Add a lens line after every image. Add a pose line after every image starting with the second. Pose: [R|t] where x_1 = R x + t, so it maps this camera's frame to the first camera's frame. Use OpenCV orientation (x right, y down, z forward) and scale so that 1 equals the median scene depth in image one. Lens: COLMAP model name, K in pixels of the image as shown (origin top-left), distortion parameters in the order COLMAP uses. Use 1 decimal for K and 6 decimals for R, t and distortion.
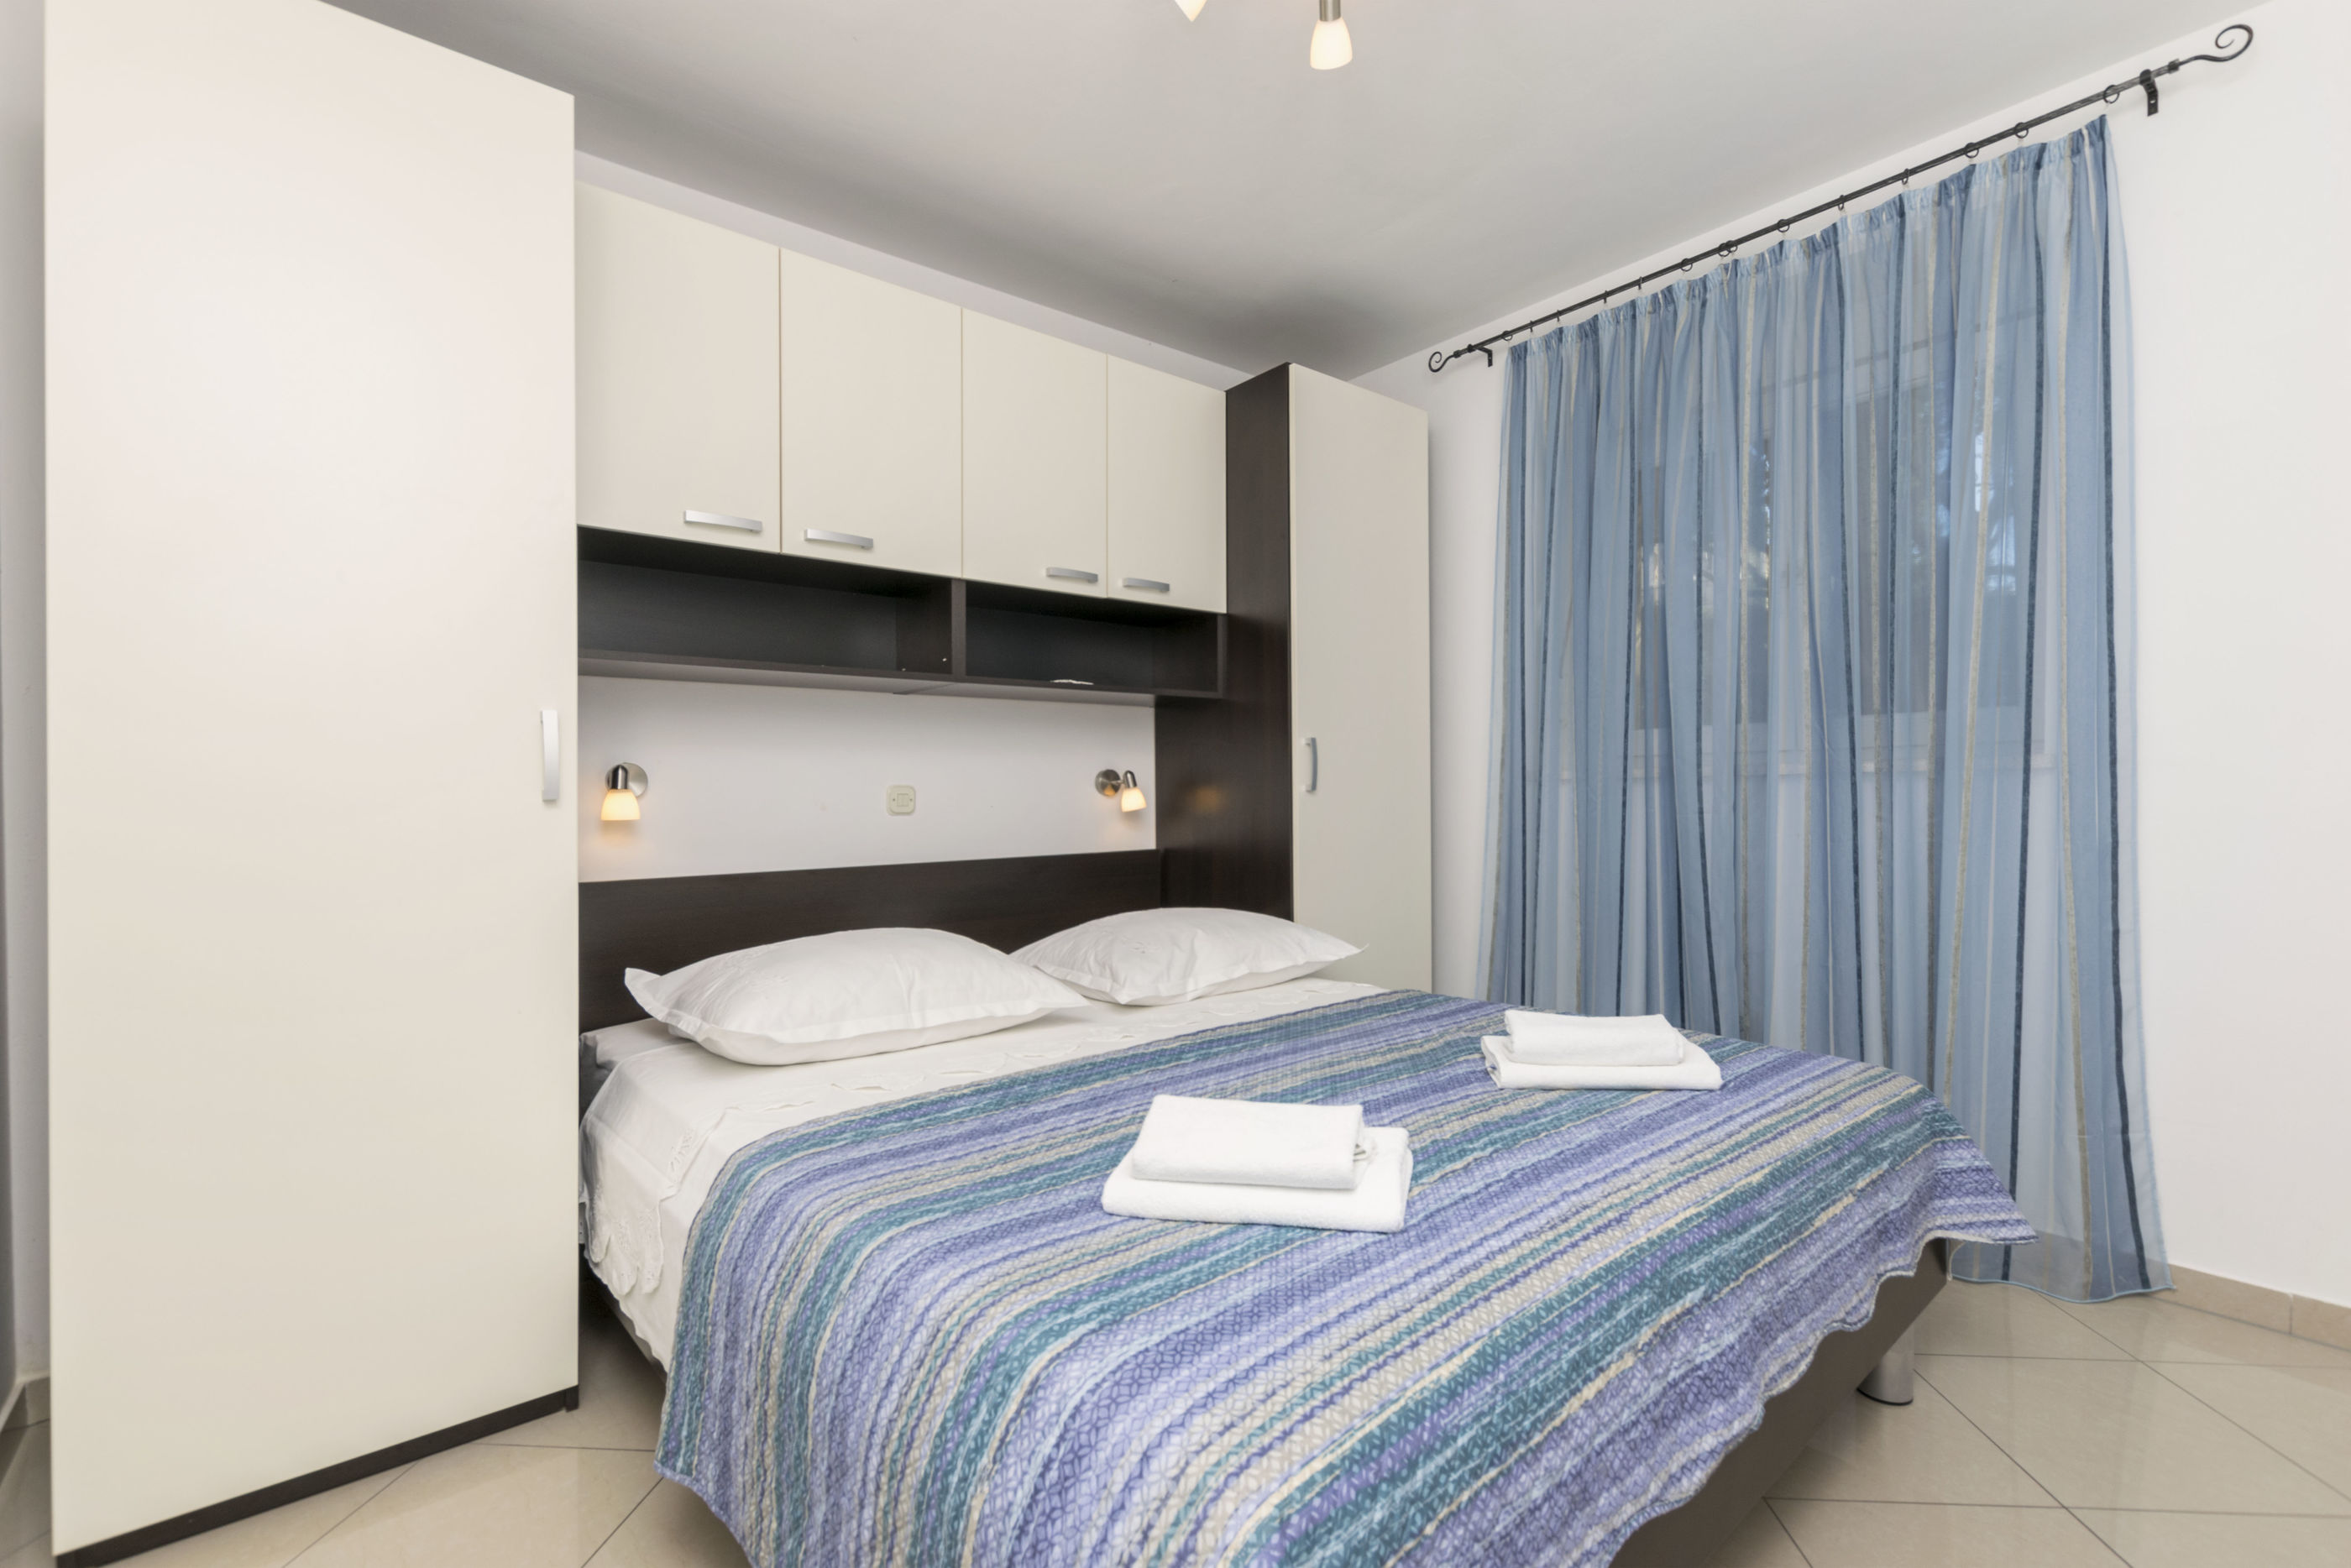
lens RADIAL K [[1032.0, 0, 1181.7], [0, 1032.0, 794.6], [0, 0, 1]] dist [-0.001809, -0.000512]
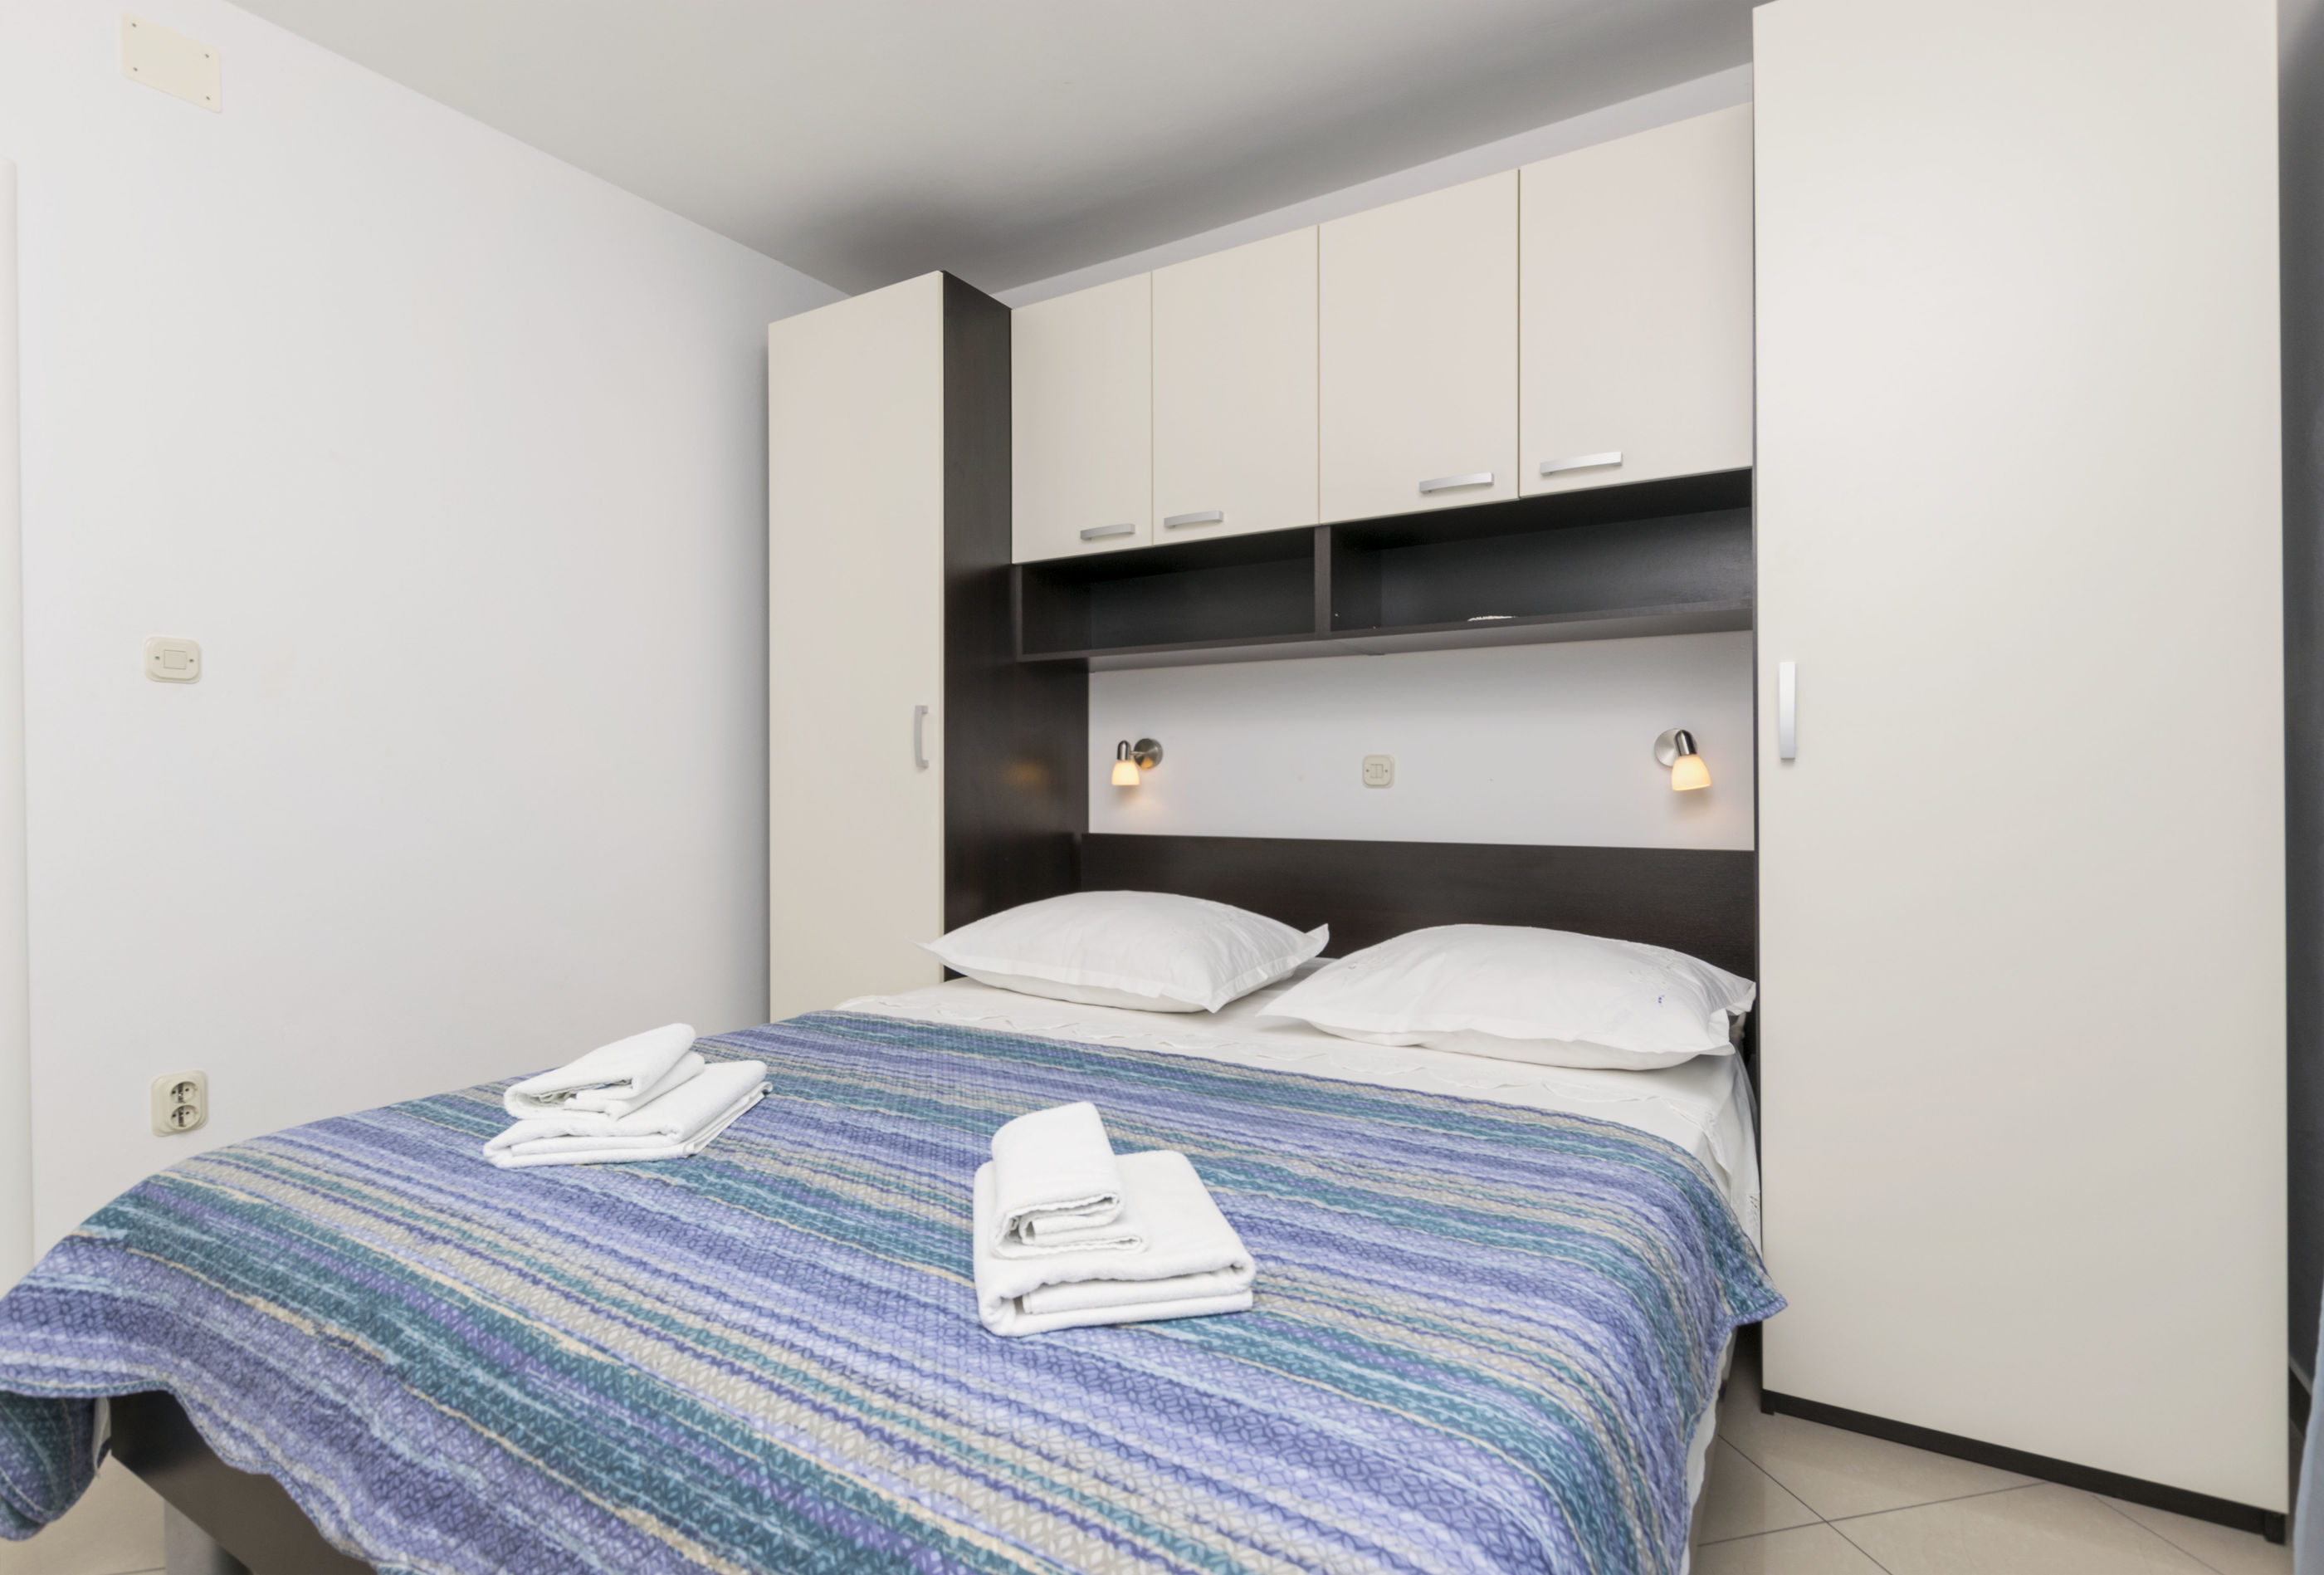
lens RADIAL K [[1124.9, 0, 1167.5], [0, 1124.9, 772.2], [0, 0, 1]] dist [0.001825, -0.000445]
pose [[0.315102, 0.006026, -0.949039, 1.186764], [-0.001695, 0.999982, 0.005787, 0.001684], [0.949056, -0.000215, 0.315106, 0.993561]]
